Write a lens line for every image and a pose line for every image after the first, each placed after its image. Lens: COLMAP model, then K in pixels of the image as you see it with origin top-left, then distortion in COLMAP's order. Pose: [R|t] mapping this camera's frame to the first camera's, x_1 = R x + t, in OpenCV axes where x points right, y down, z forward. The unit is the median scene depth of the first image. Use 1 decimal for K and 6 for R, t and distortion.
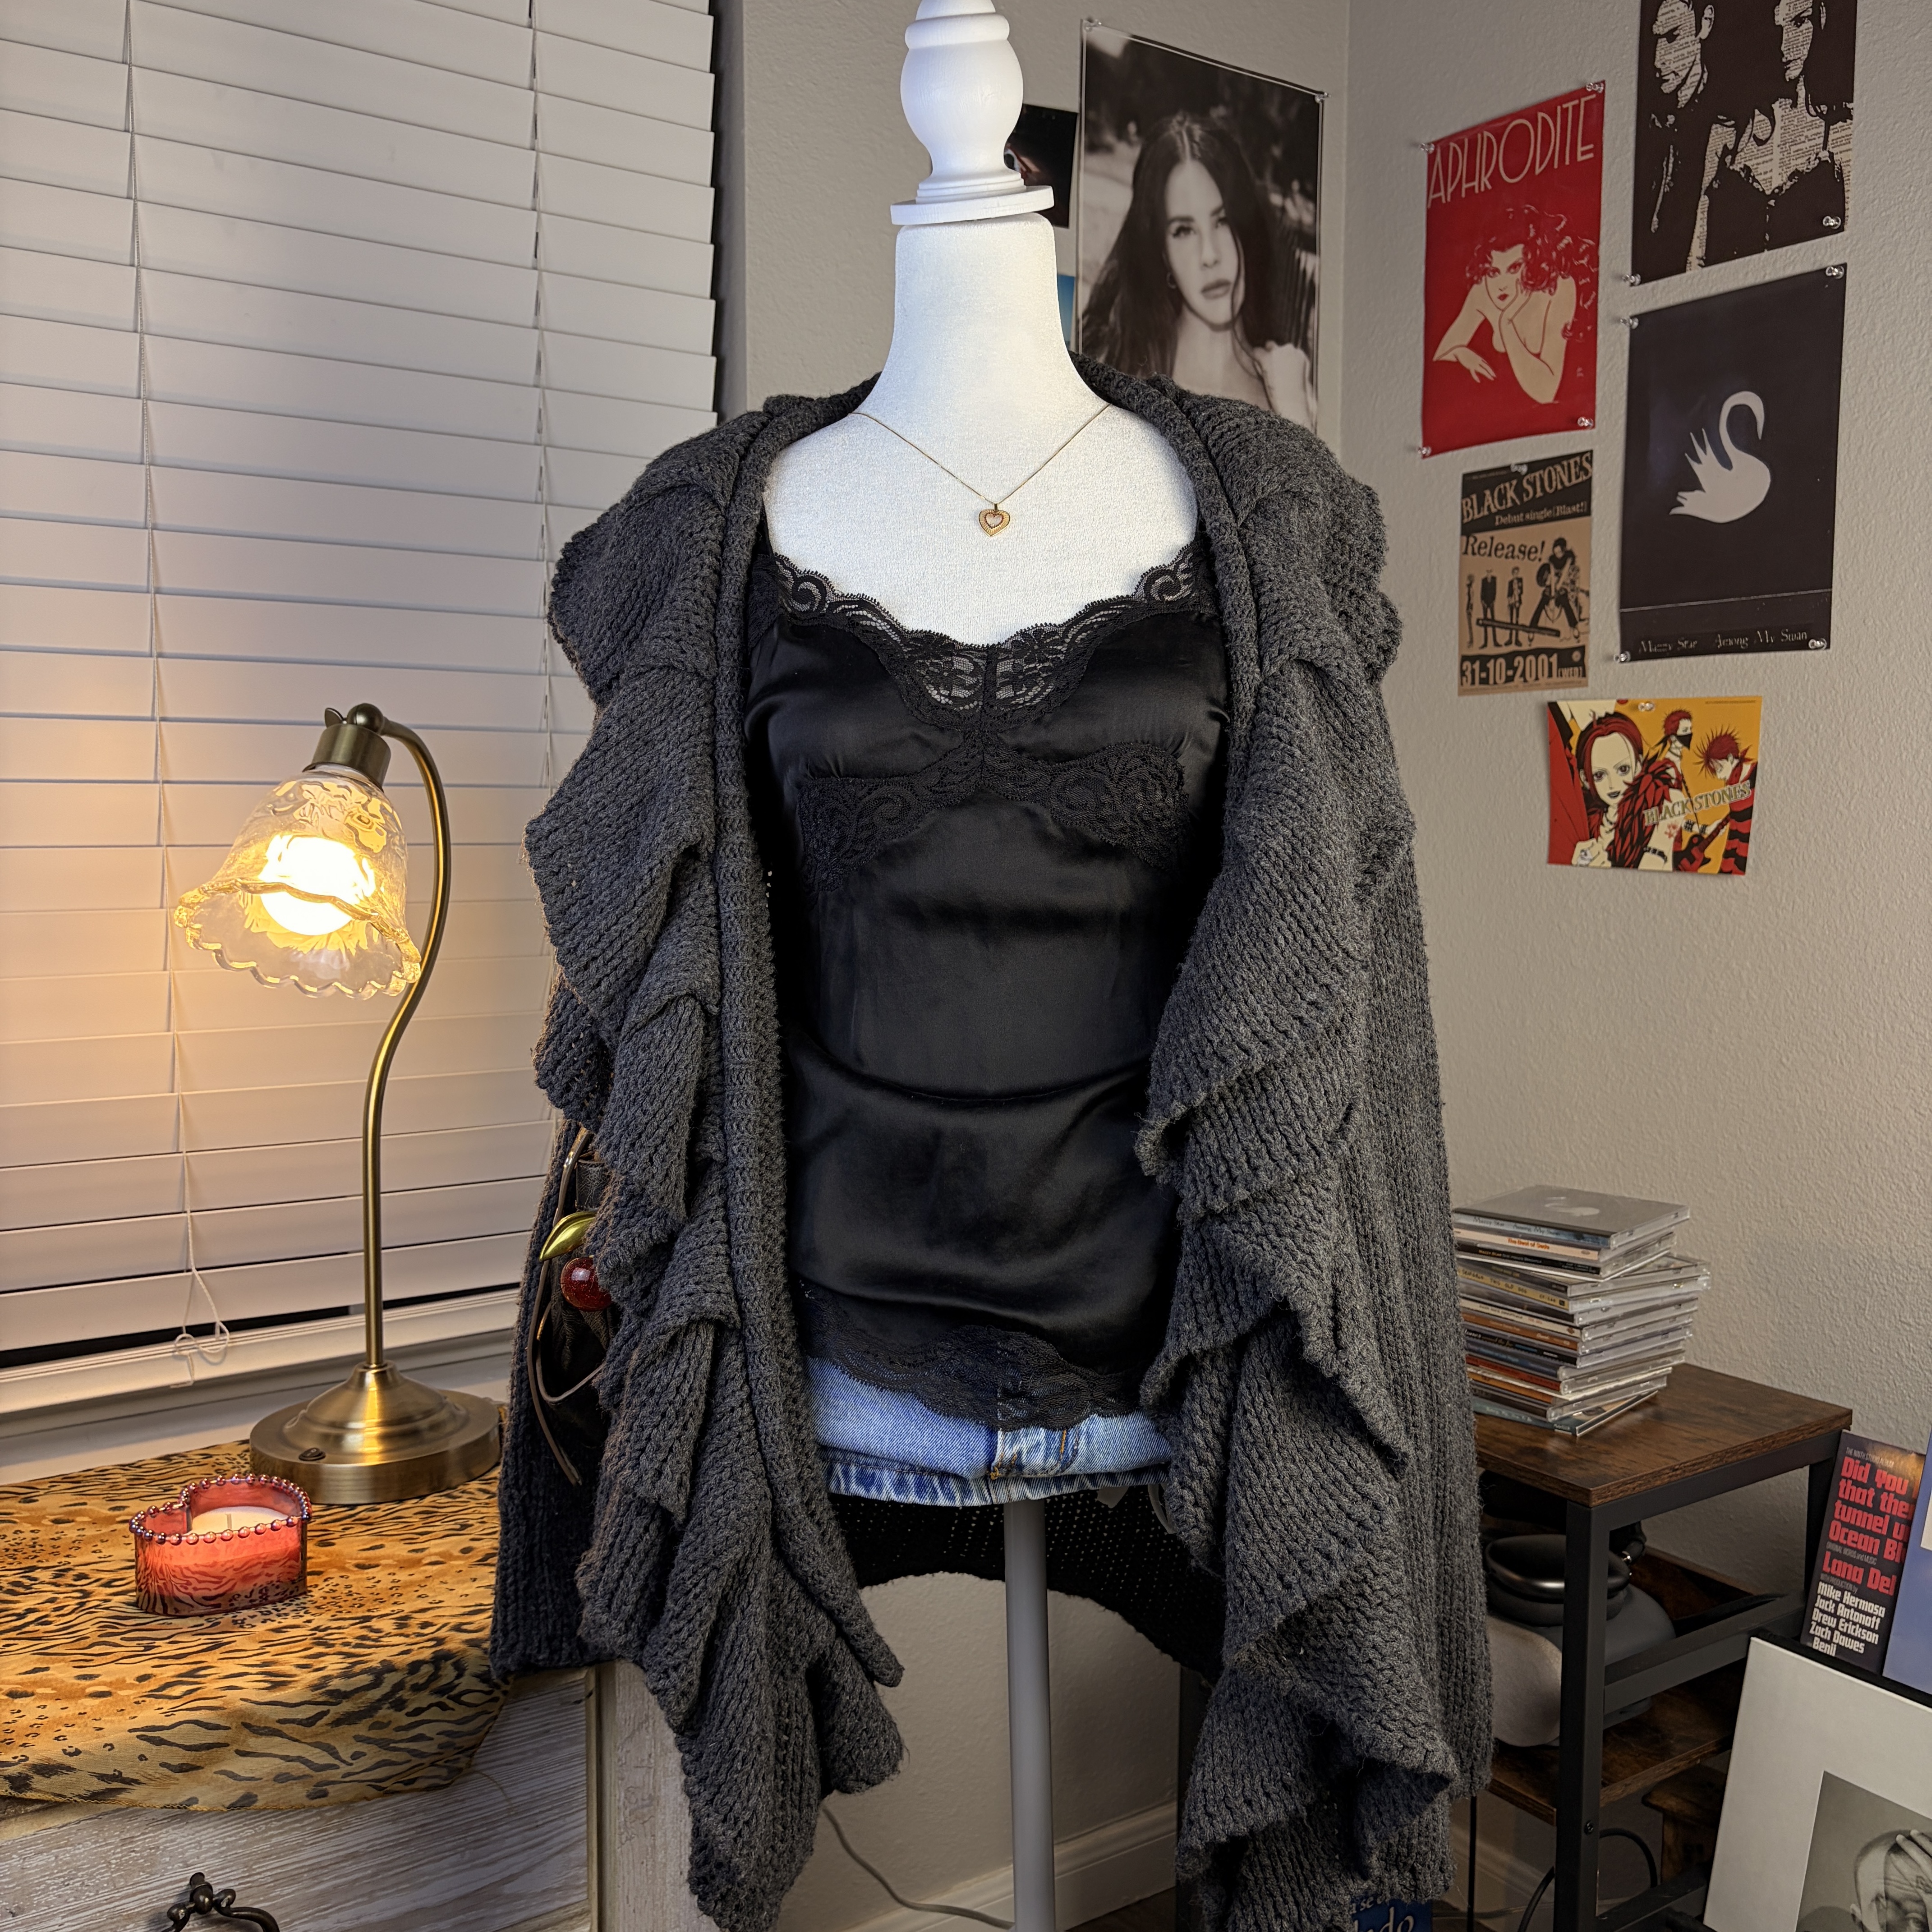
lens RADIAL K [[1960.0, 0, 965.7], [0, 1960.0, 982.2], [0, 0, 1]] dist [0.020554, 0.000000]
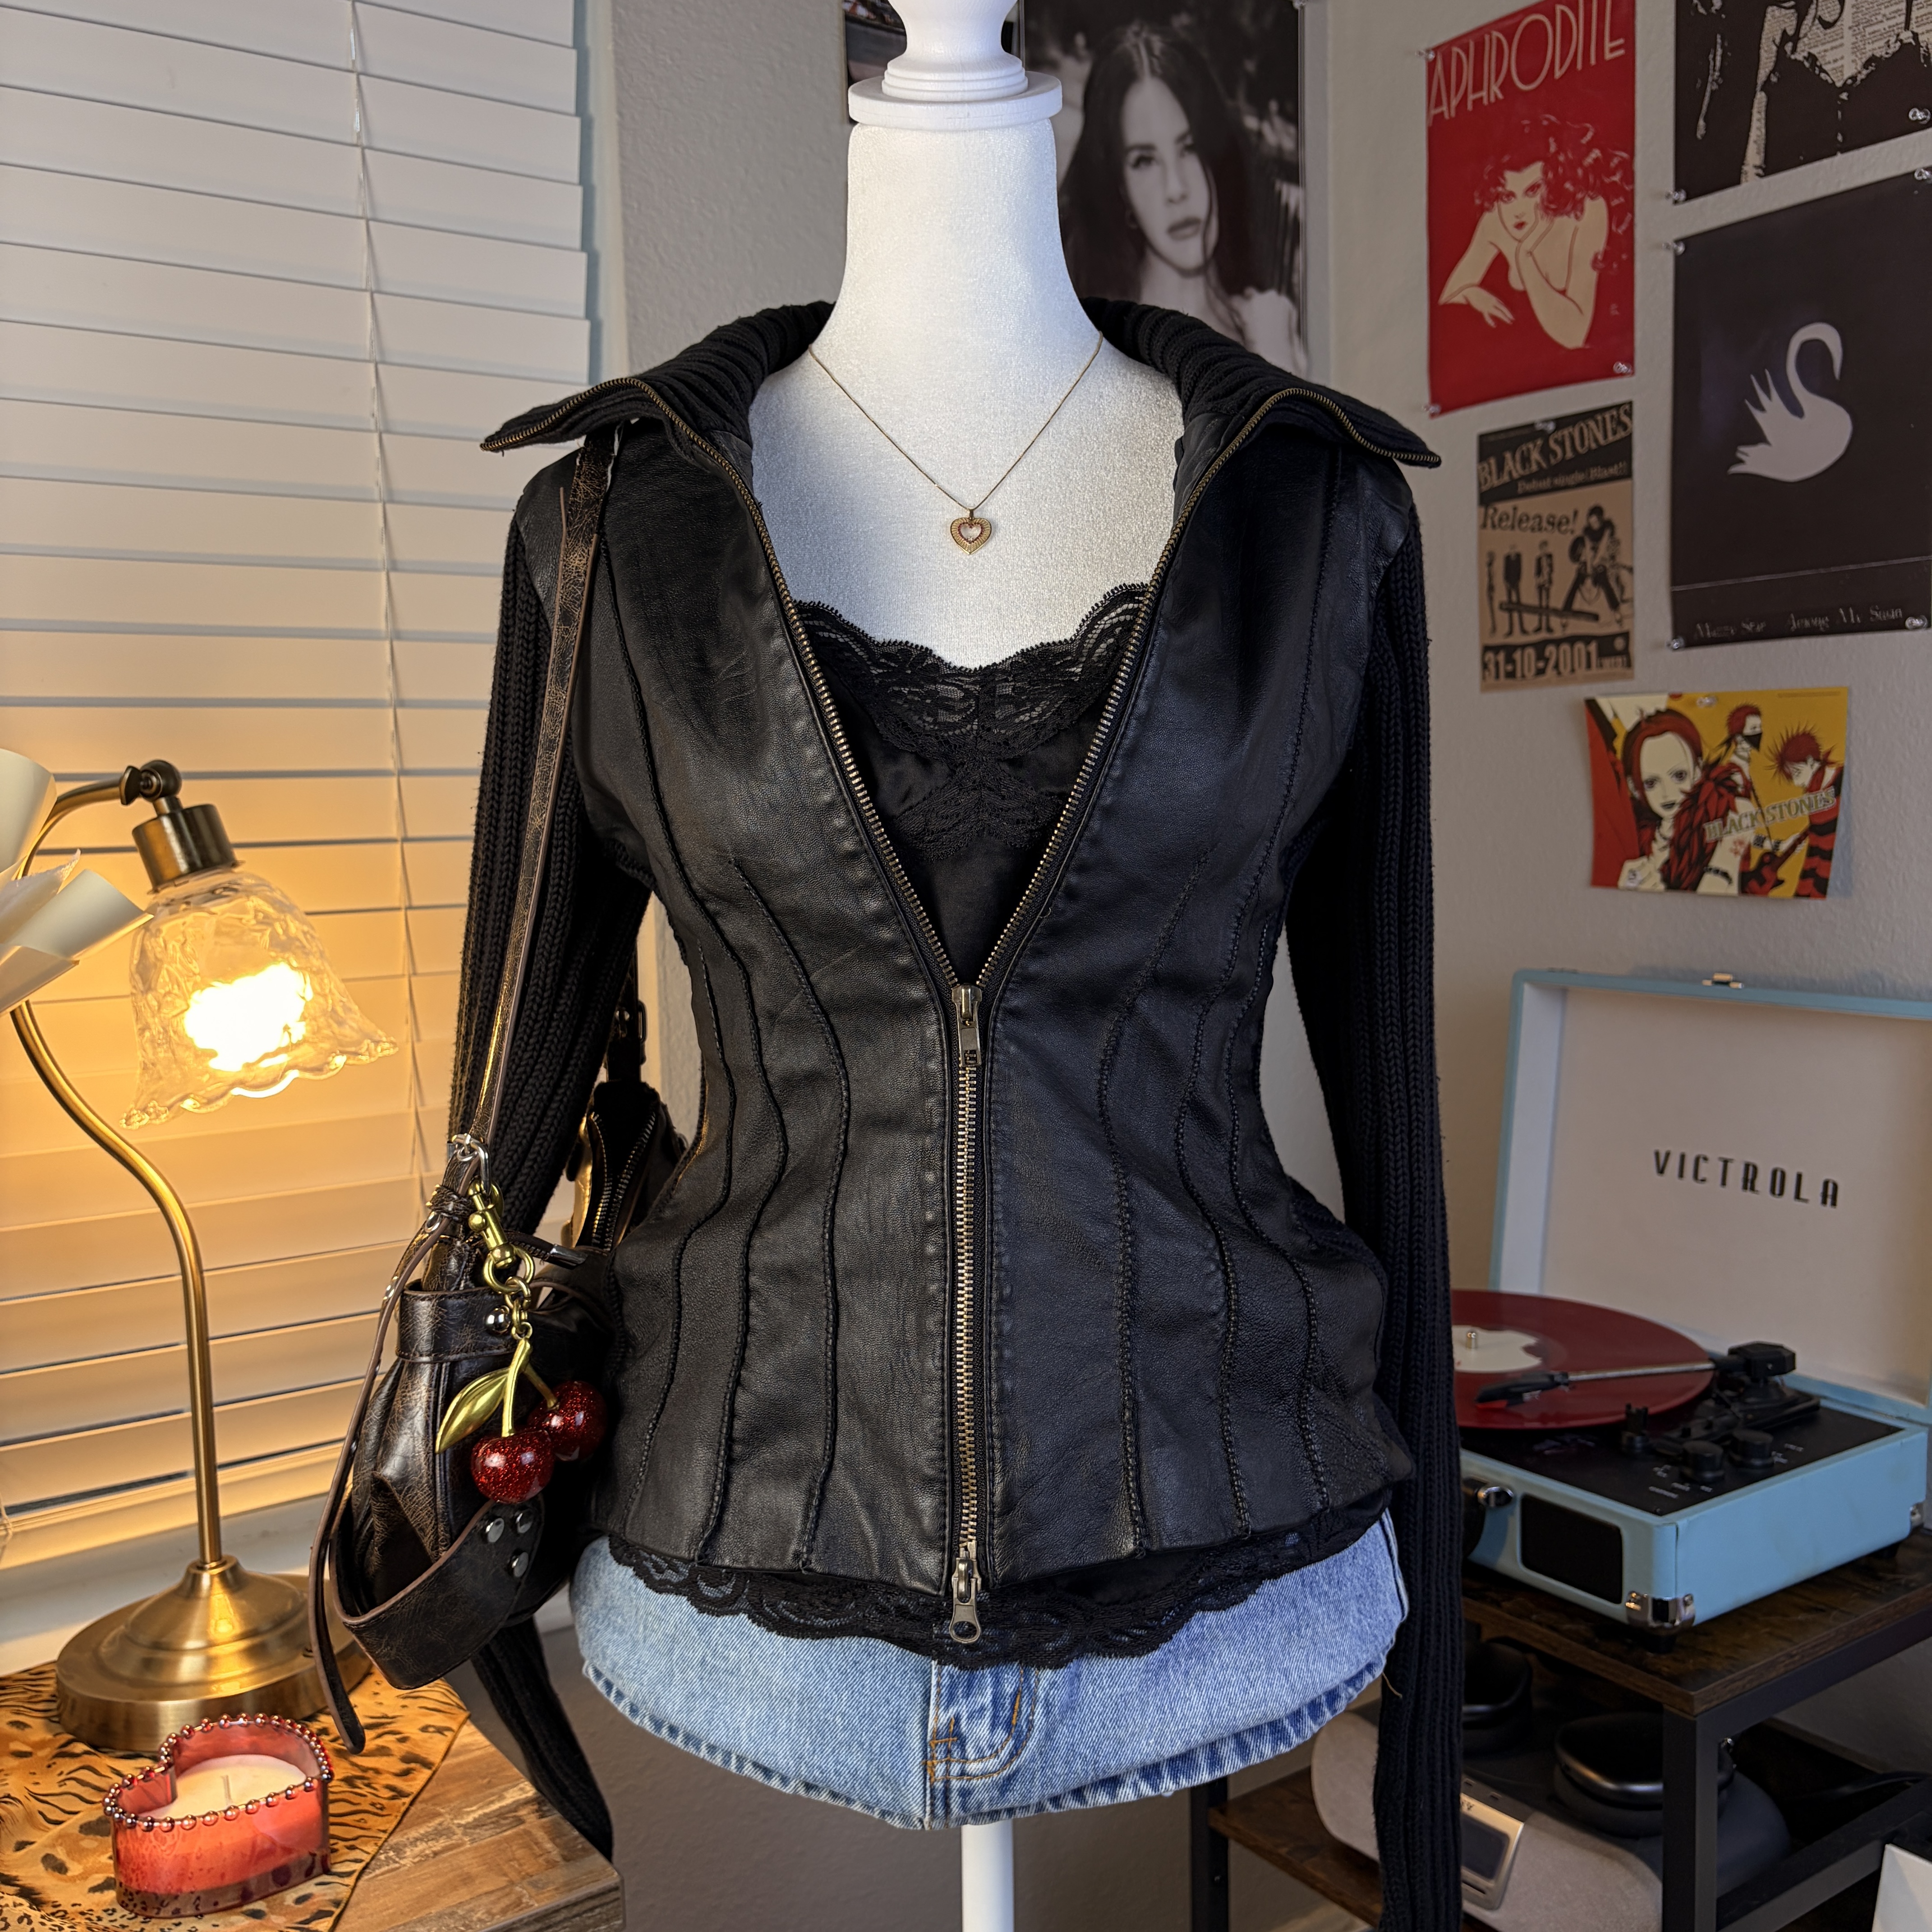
lens RADIAL K [[1960.0, 0, 968.3], [0, 1960.0, 977.4], [0, 0, 1]] dist [0.020554, 0.000000]
pose [[0.999521, -0.030911, 0.001207, 0.023267], [0.030904, 0.999507, 0.005513, -0.035225], [-0.001376, -0.005473, 0.999984, 0.149173]]
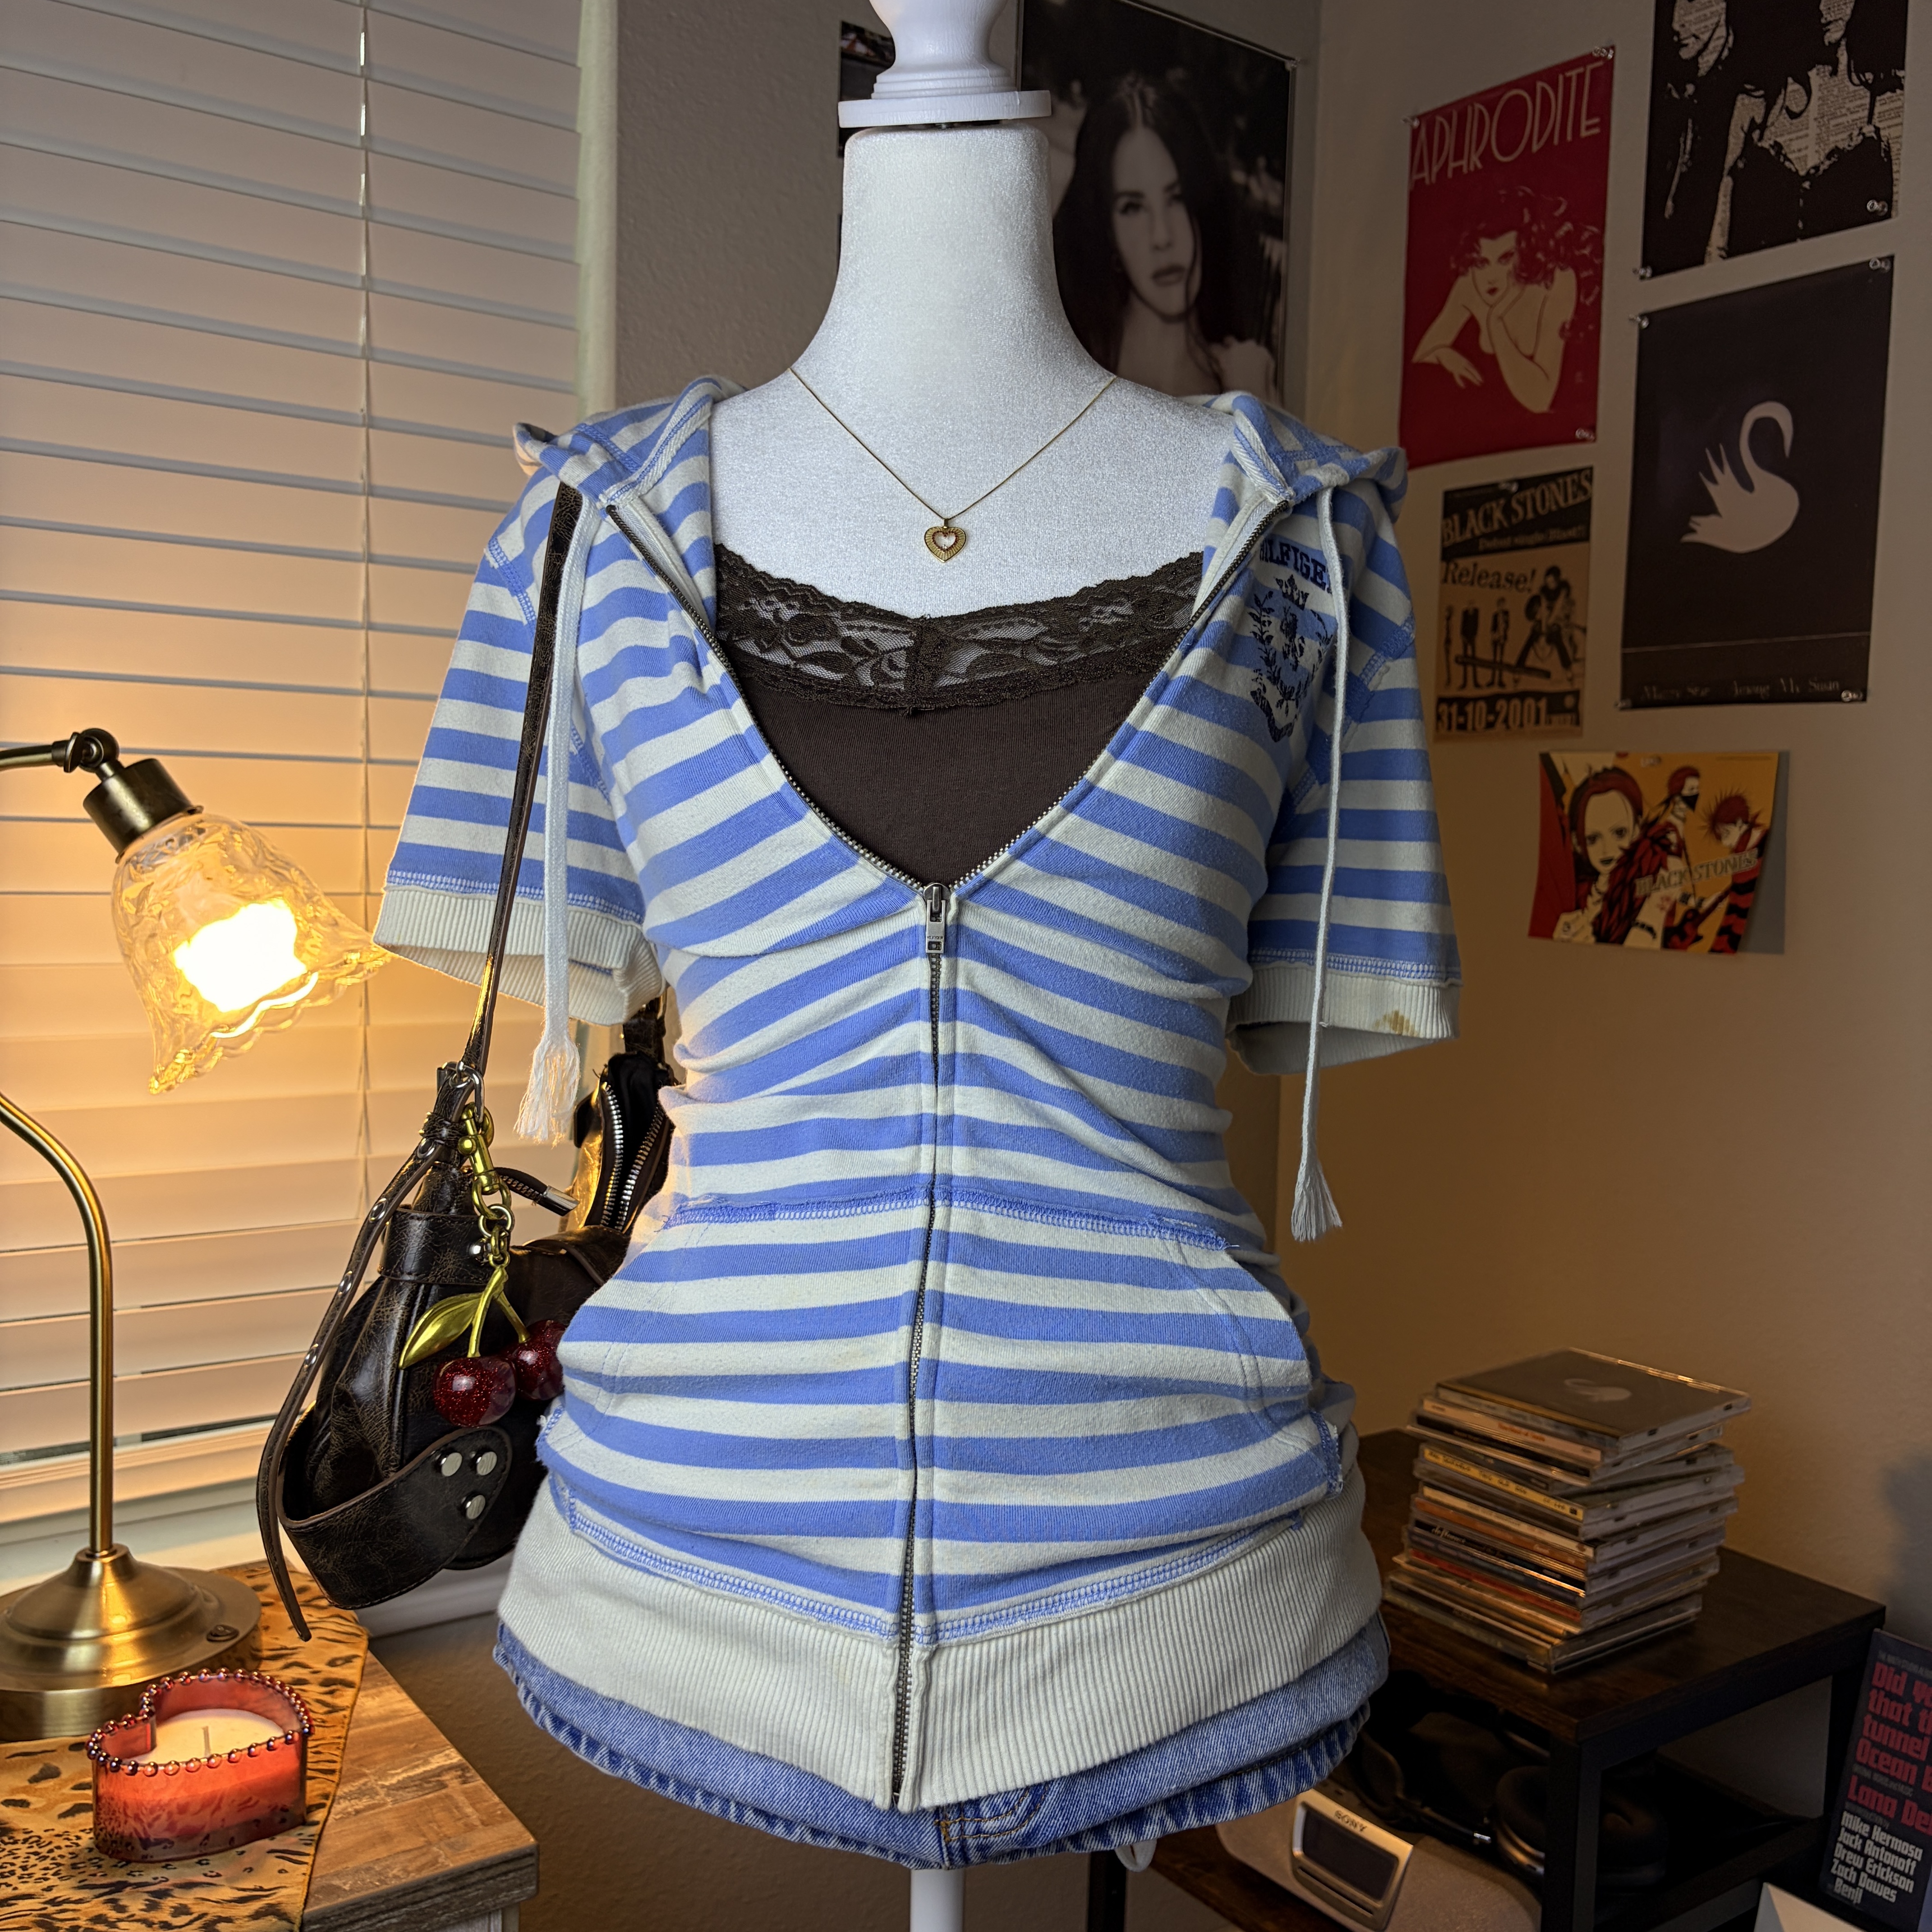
lens RADIAL K [[1960.0, 0, 964.8], [0, 1960.0, 976.9], [0, 0, 1]] dist [0.020554, 0.000000]
pose [[0.999640, 0.022010, 0.015332, 0.031785], [-0.021841, 0.999699, -0.011142, -0.028263], [-0.015573, 0.010803, 0.999820, 0.133695]]
